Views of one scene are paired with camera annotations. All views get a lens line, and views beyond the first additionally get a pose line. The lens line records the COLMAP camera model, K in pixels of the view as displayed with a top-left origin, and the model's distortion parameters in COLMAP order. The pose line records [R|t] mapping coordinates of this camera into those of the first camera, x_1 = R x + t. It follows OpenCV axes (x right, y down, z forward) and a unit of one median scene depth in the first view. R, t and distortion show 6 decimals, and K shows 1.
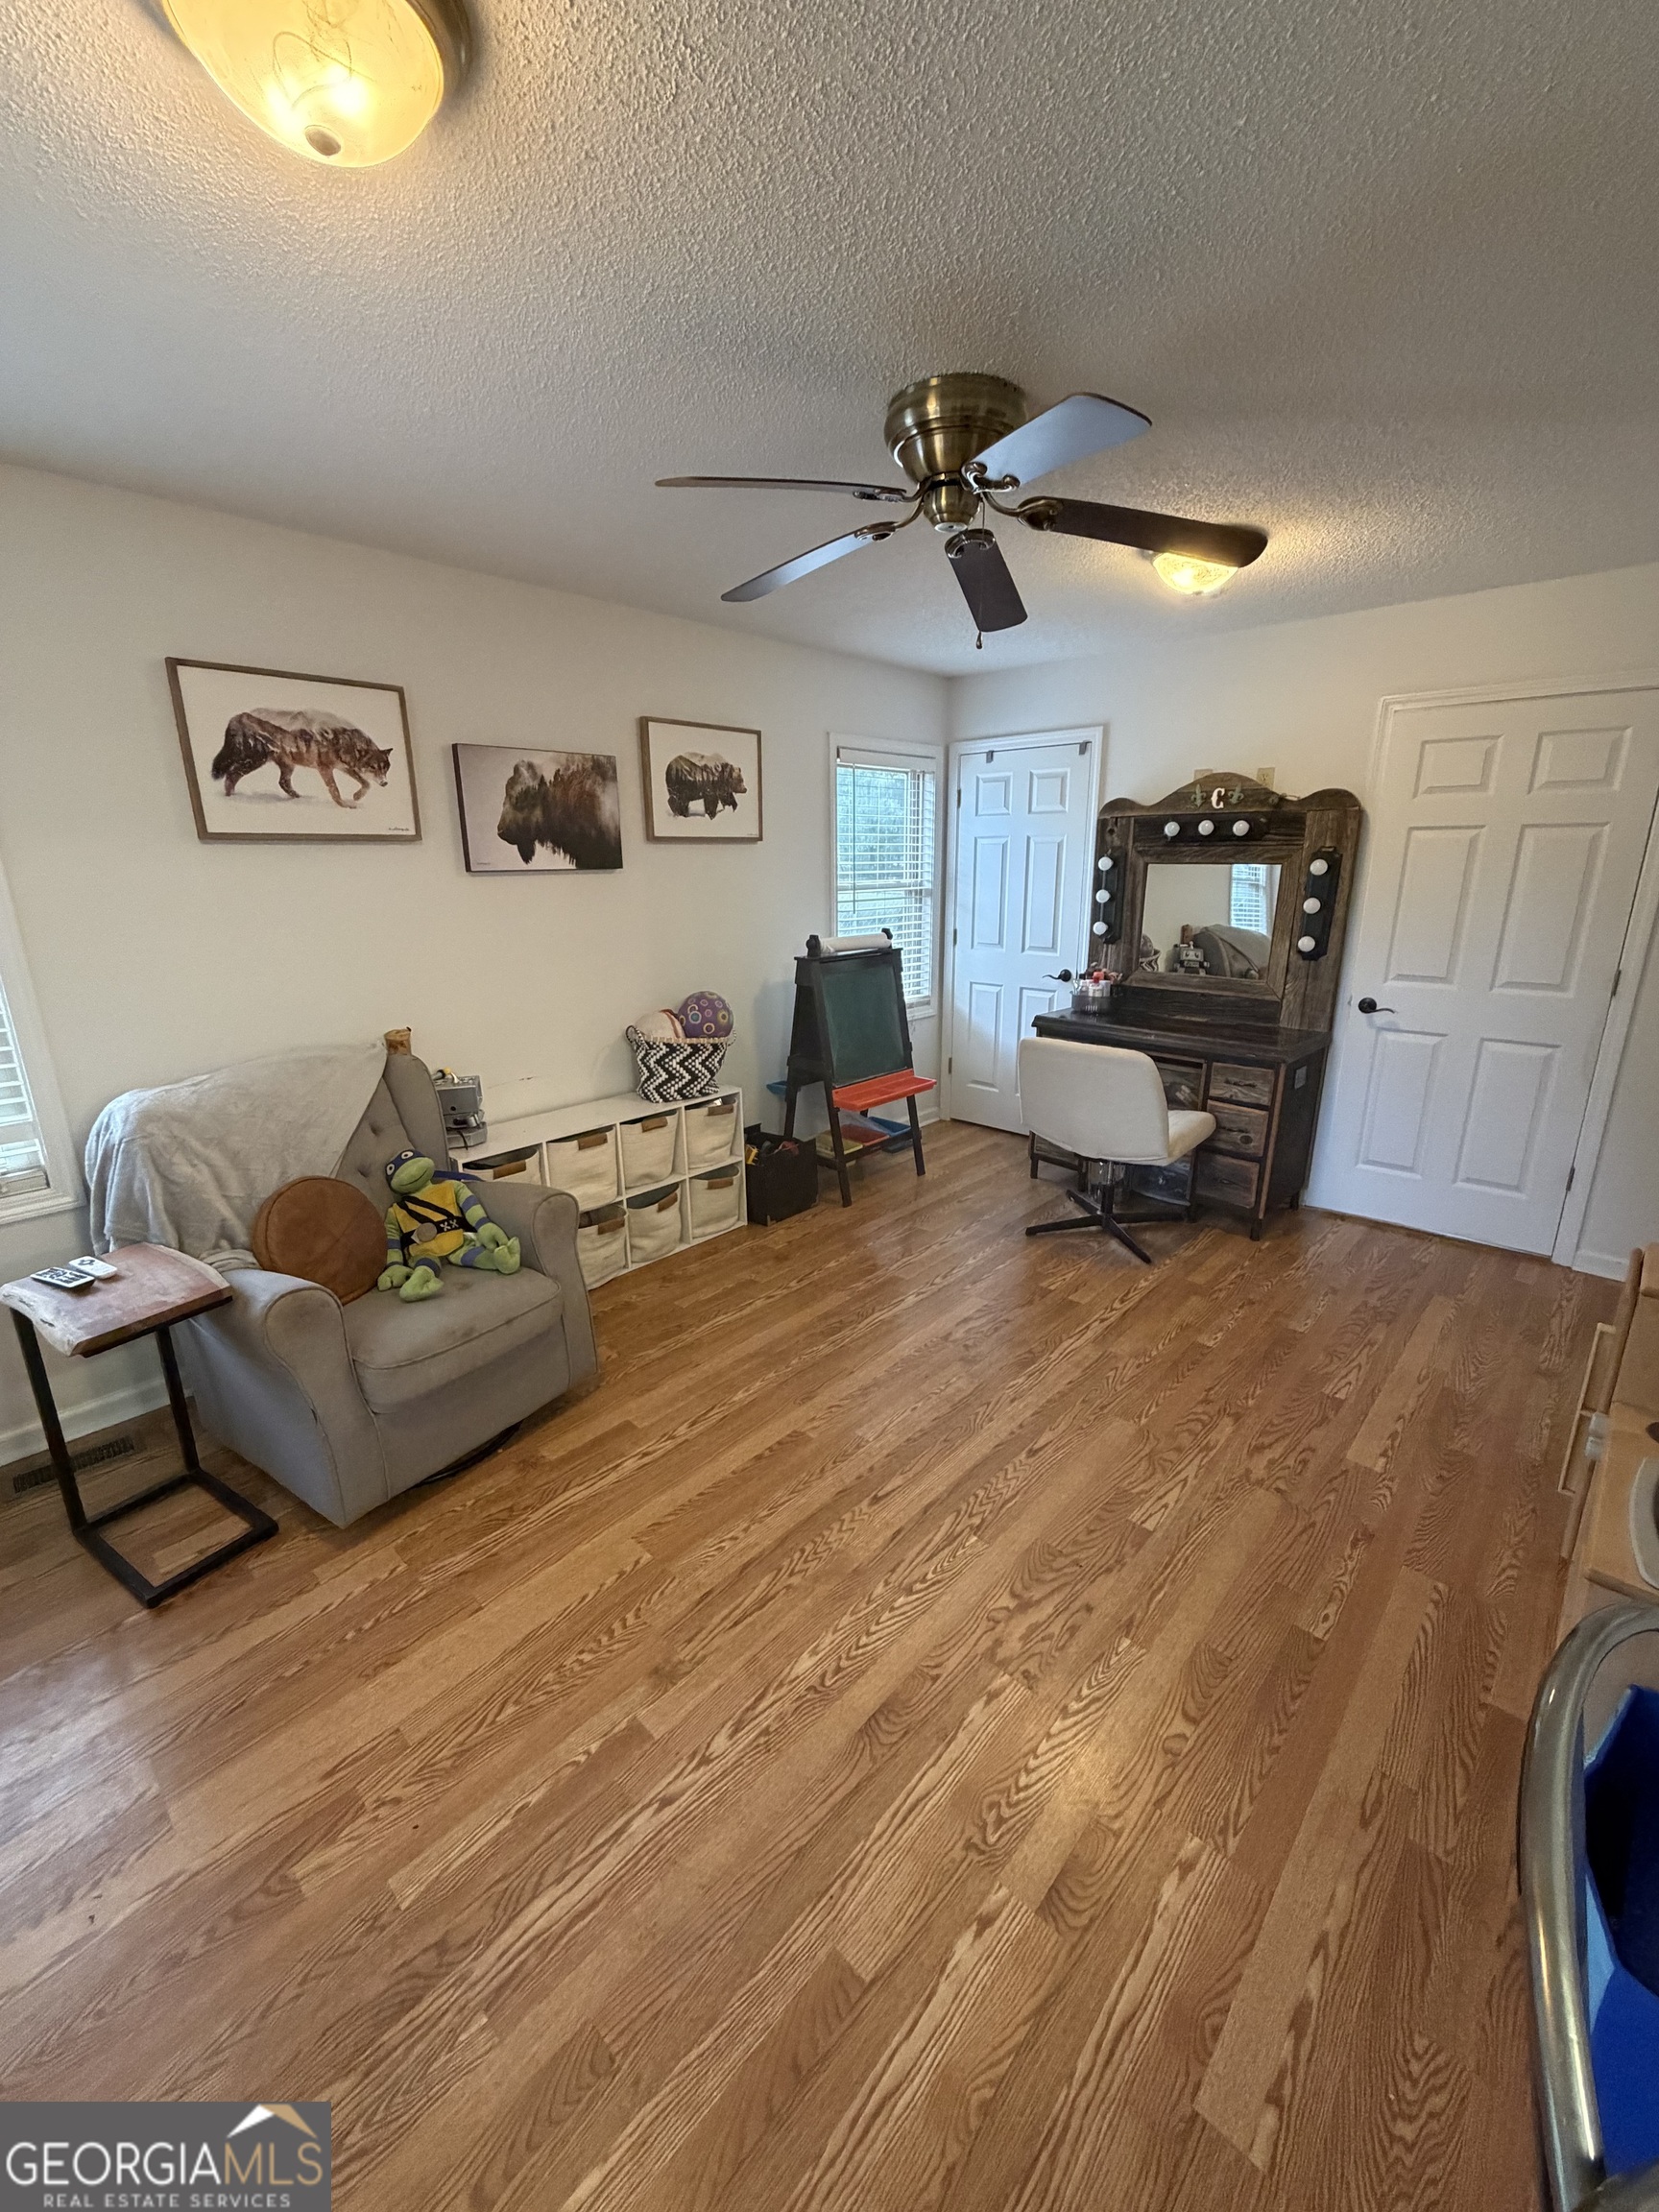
lens RADIAL K [[884.5, 0, 832.6], [0, 884.5, 1102.3], [0, 0, 1]] dist [-0.001746, -0.000640]
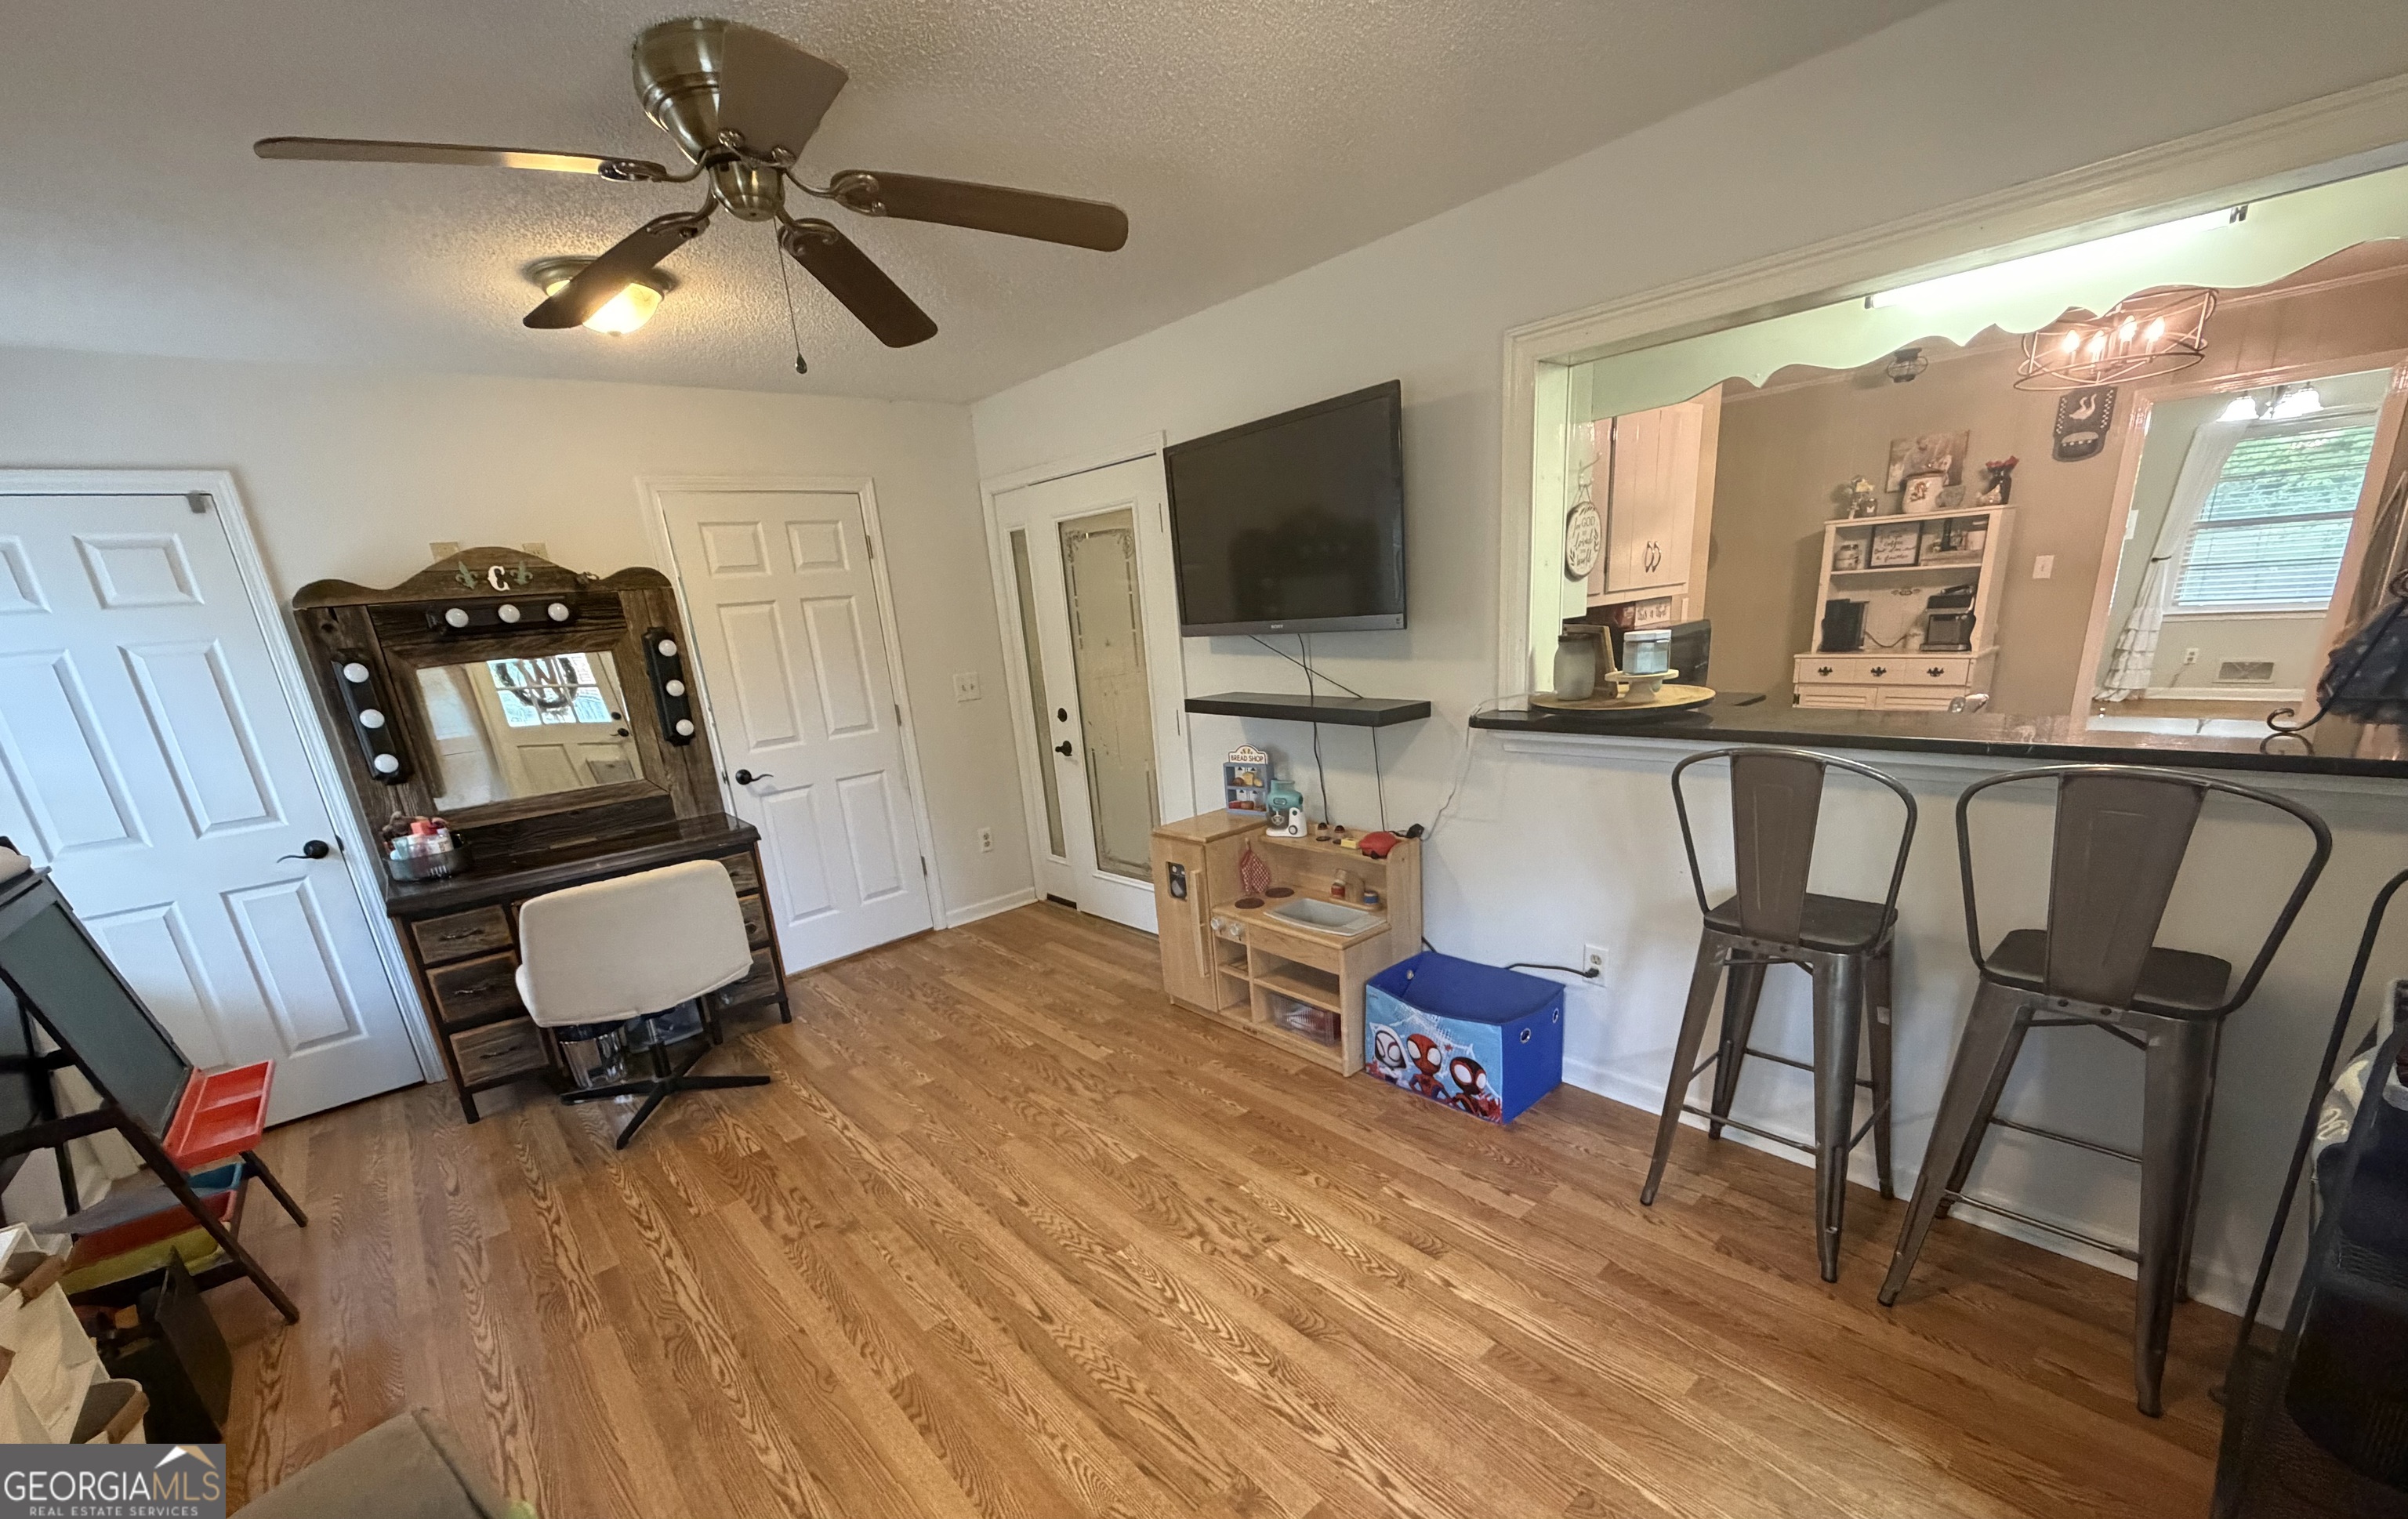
lens RADIAL K [[937.7, 0, 1233.8], [0, 937.7, 879.8], [0, 0, 1]] dist [-0.006810, -0.000412]
pose [[0.095138, -0.294138, 0.951016, -0.560214], [0.341330, 0.907072, 0.246401, -0.099884], [-0.935116, 0.301169, 0.186695, 0.399202]]
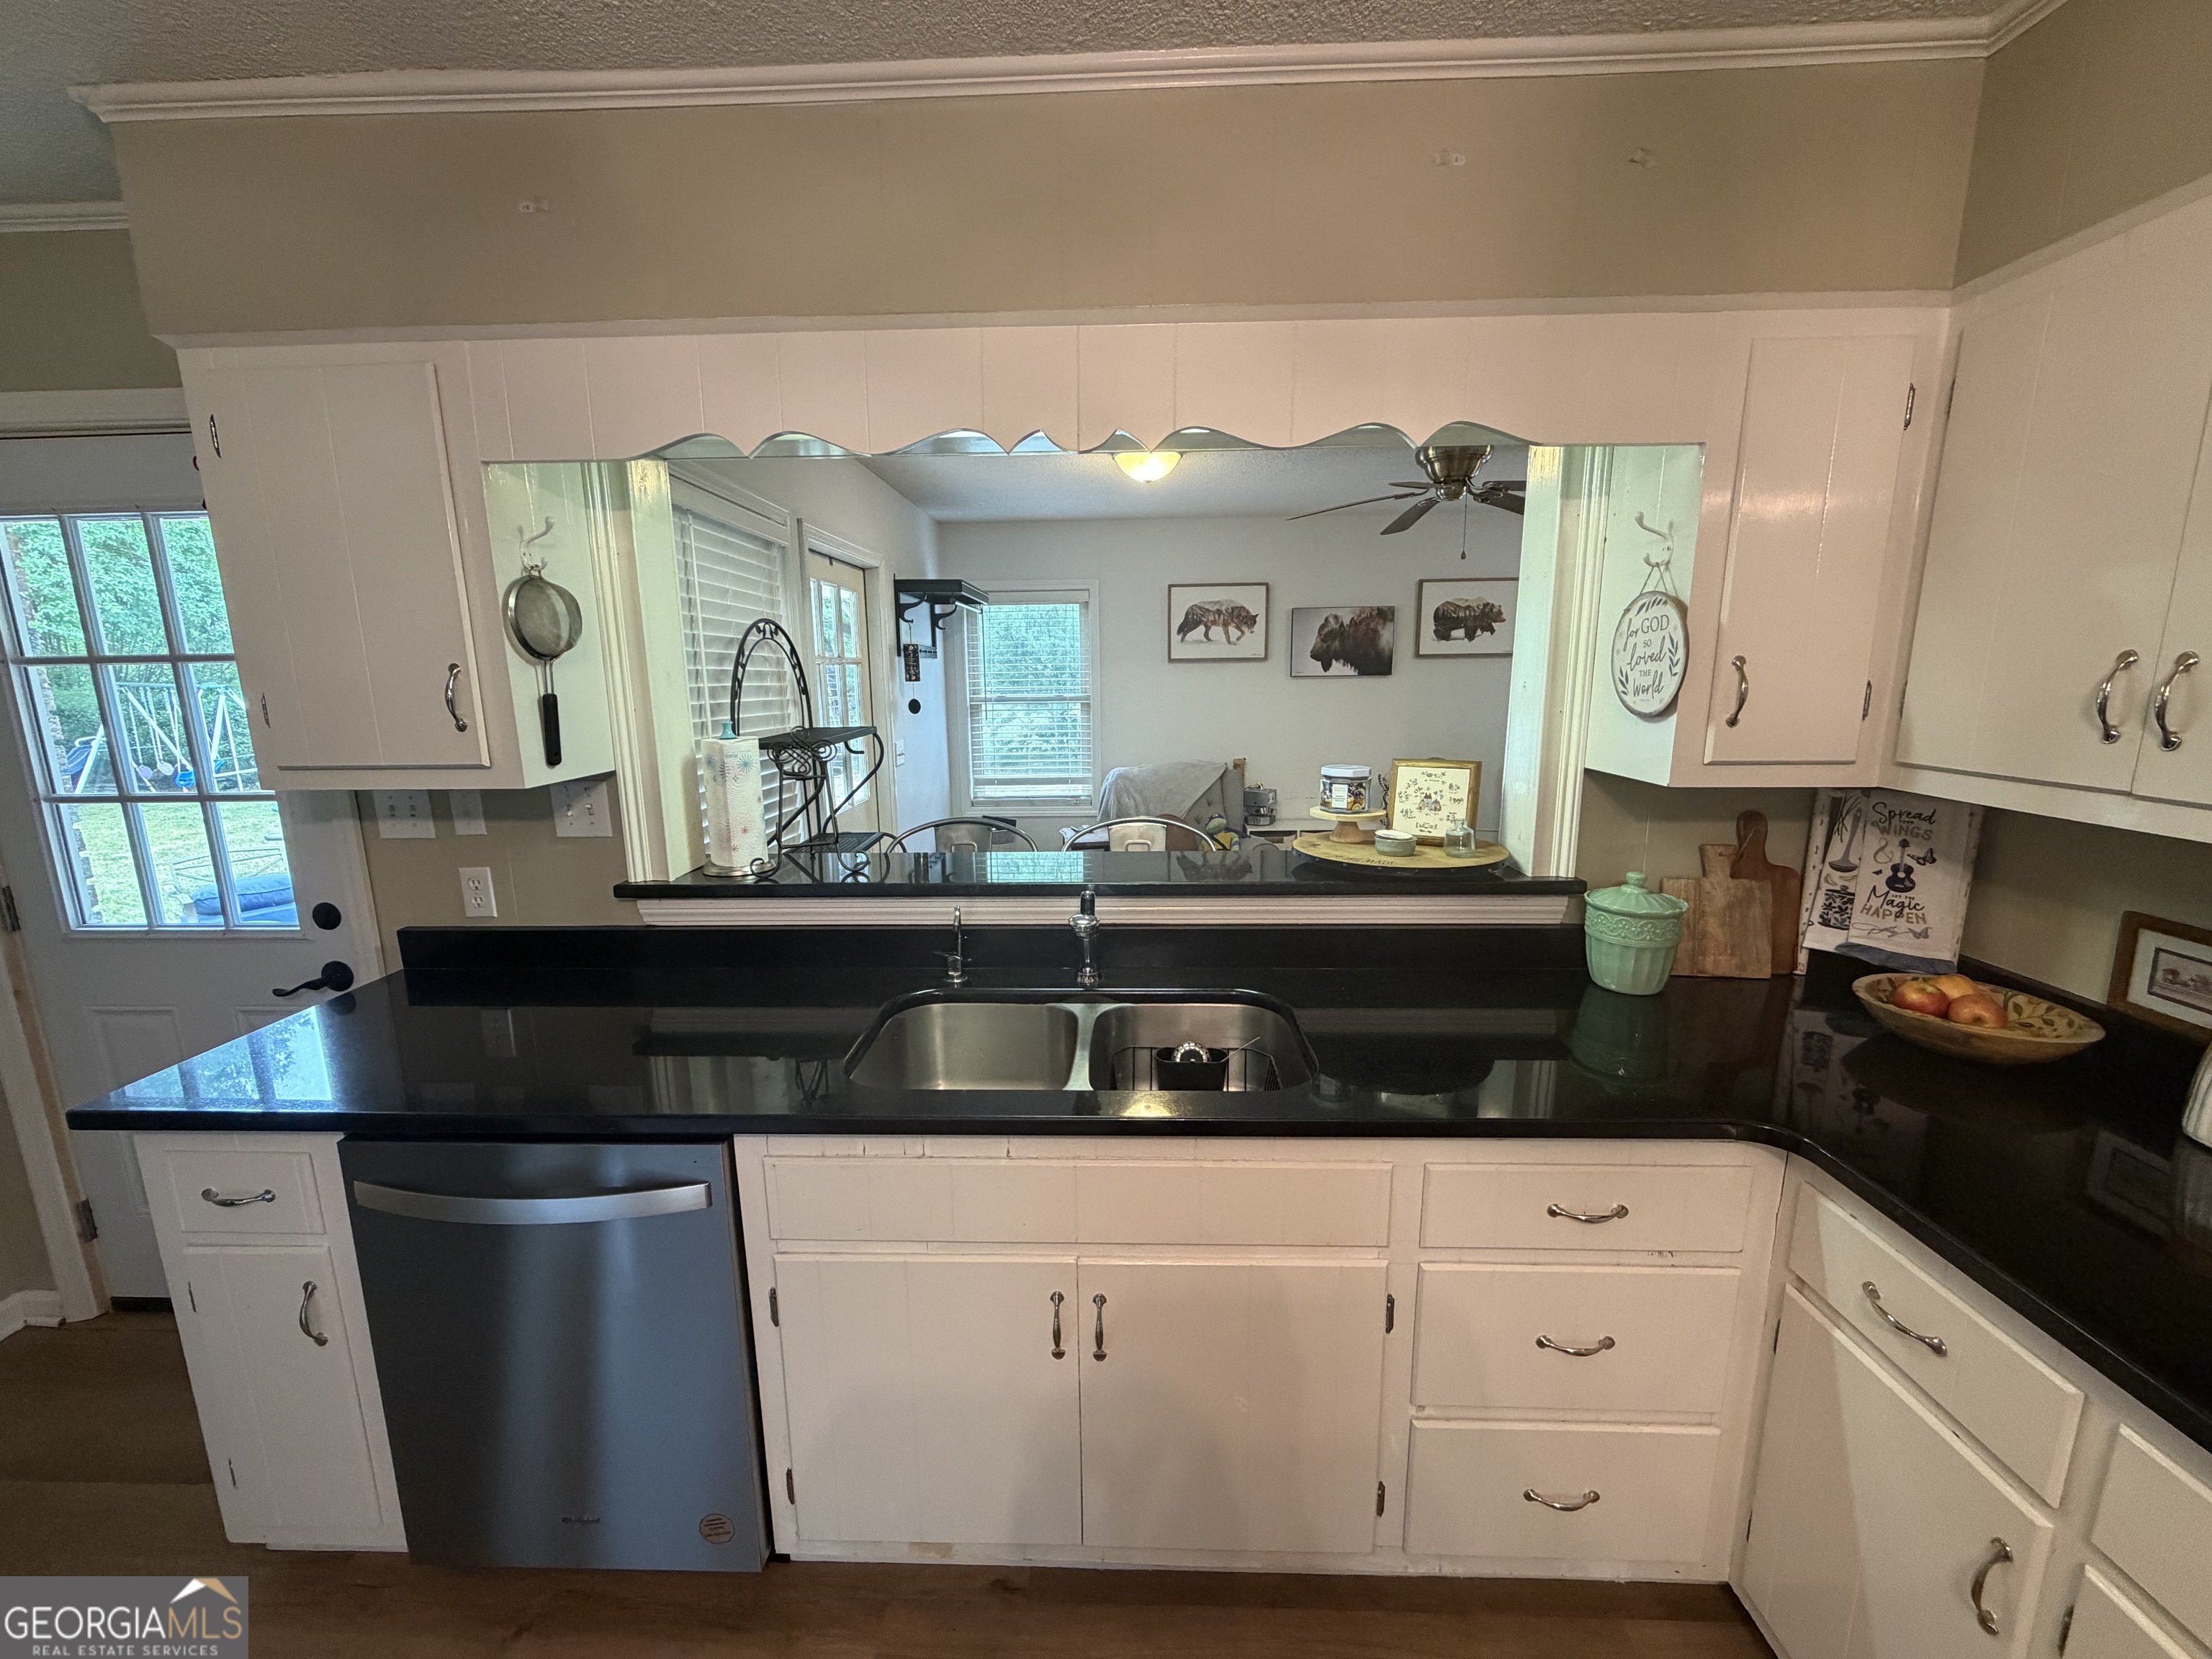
lens RADIAL K [[884.5, 0, 1093.9], [0, 884.5, 835.0], [0, 0, 1]] dist [-0.001746, -0.000640]
pose [[0.649384, 0.142661, -0.746959, 0.784035], [-0.195240, 0.980599, 0.017547, 0.112680], [0.734970, 0.134441, 0.664638, -0.492527]]
